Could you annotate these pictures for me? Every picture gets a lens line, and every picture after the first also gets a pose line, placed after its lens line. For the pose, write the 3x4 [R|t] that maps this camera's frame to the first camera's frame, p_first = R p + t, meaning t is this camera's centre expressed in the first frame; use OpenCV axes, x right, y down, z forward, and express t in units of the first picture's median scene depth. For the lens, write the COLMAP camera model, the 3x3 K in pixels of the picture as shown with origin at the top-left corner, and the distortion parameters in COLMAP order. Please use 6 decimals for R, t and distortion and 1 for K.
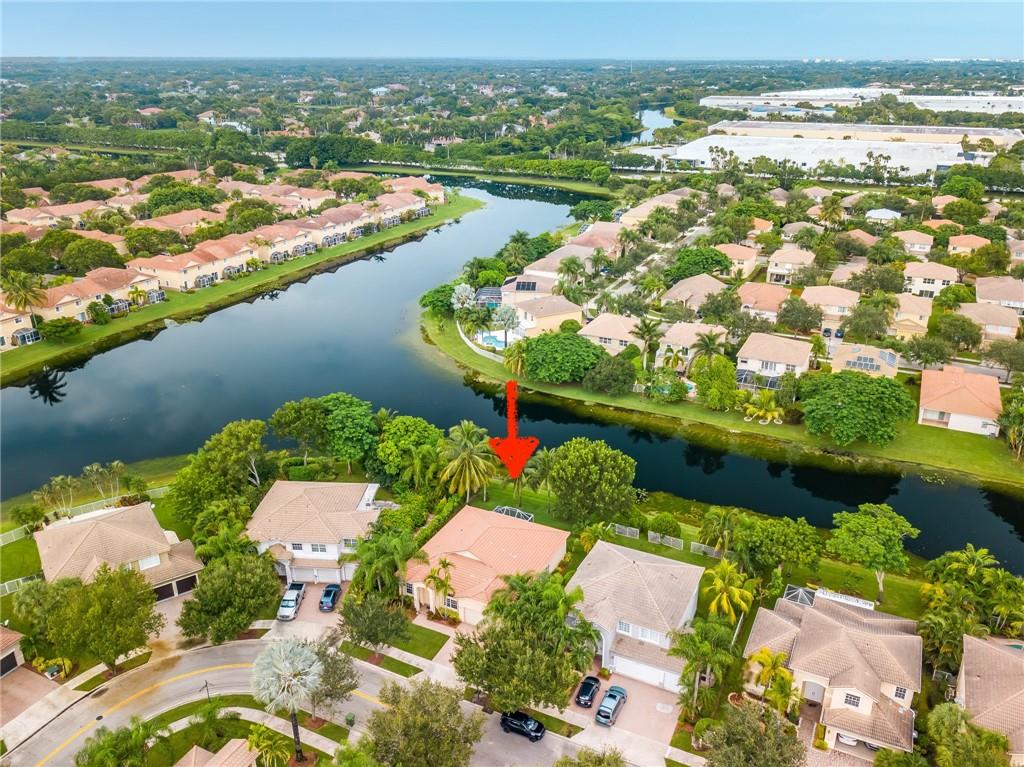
lens RADIAL K [[791.2, 0, 507.3], [0, 791.2, 383.8], [0, 0, 1]] dist [0.084465, -0.151477]
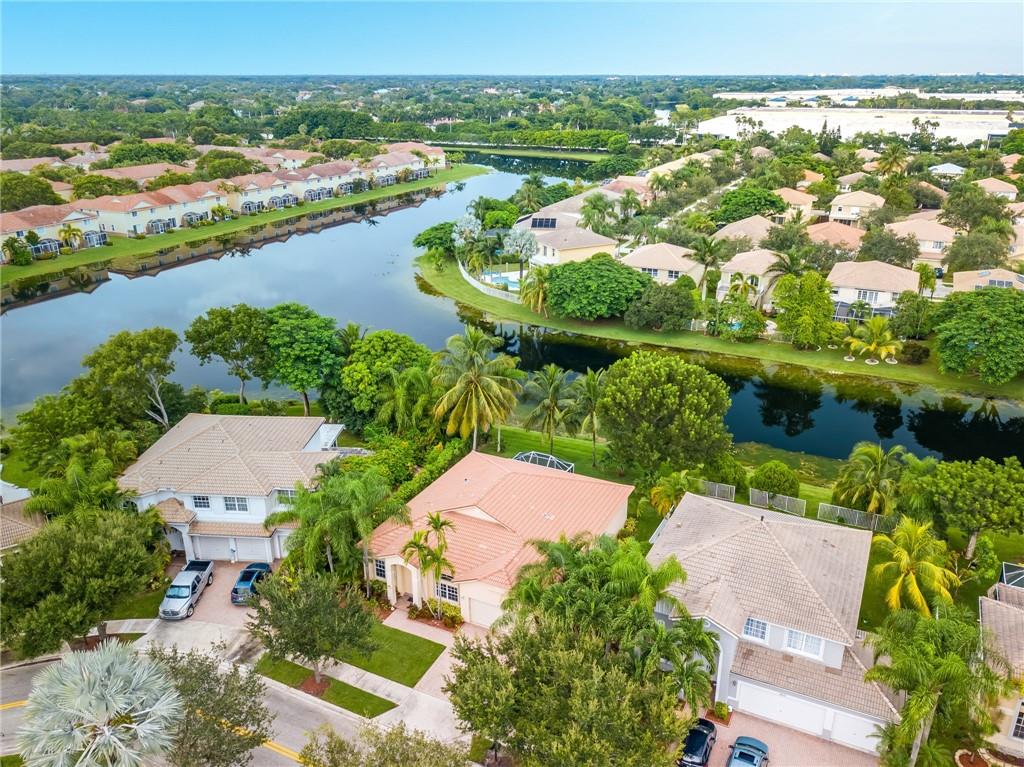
lens RADIAL K [[803.4, 0, 510.1], [0, 803.4, 380.0], [0, 0, 1]] dist [0.029434, -0.008444]
pose [[0.999998, 0.001882, -0.000361, -0.019270], [-0.001890, 0.999704, -0.024260, 0.106293], [0.000315, 0.024260, 0.999706, 0.315871]]
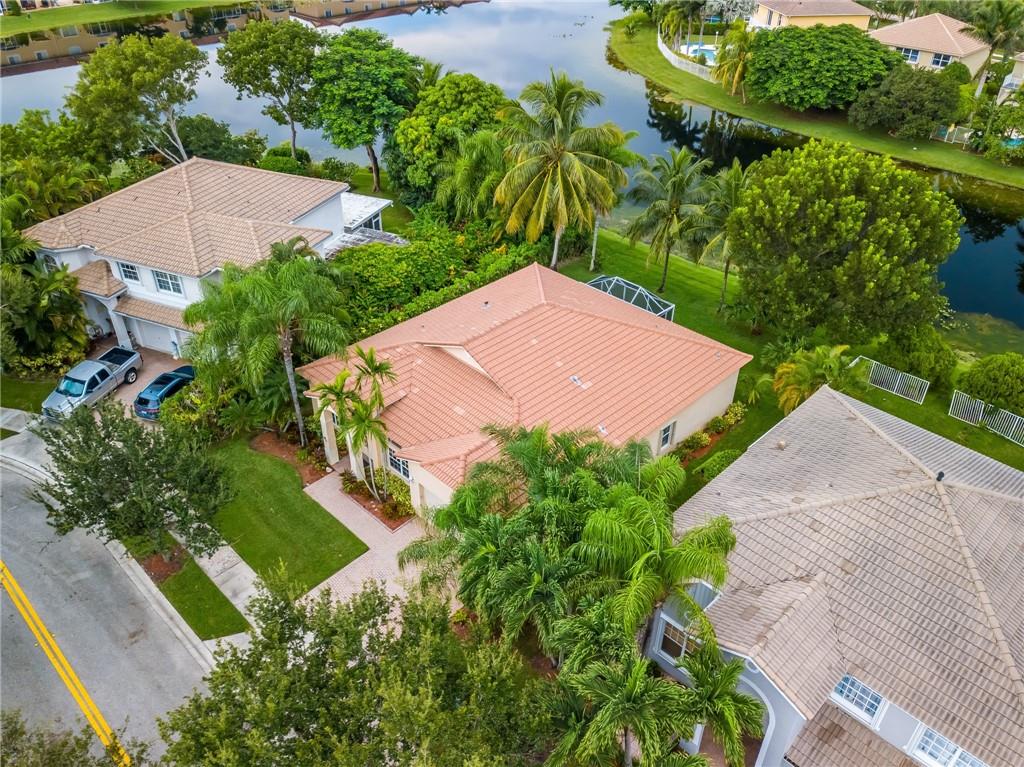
lens RADIAL K [[786.4, 0, 512.0], [0, 786.4, 383.5], [0, 0, 1]] dist [0.027639, -0.056632]
pose [[0.951602, 0.190873, -0.240875, 0.056746], [-0.133280, 0.962525, 0.236182, 0.111590], [0.276929, -0.192647, 0.941381, 0.535486]]
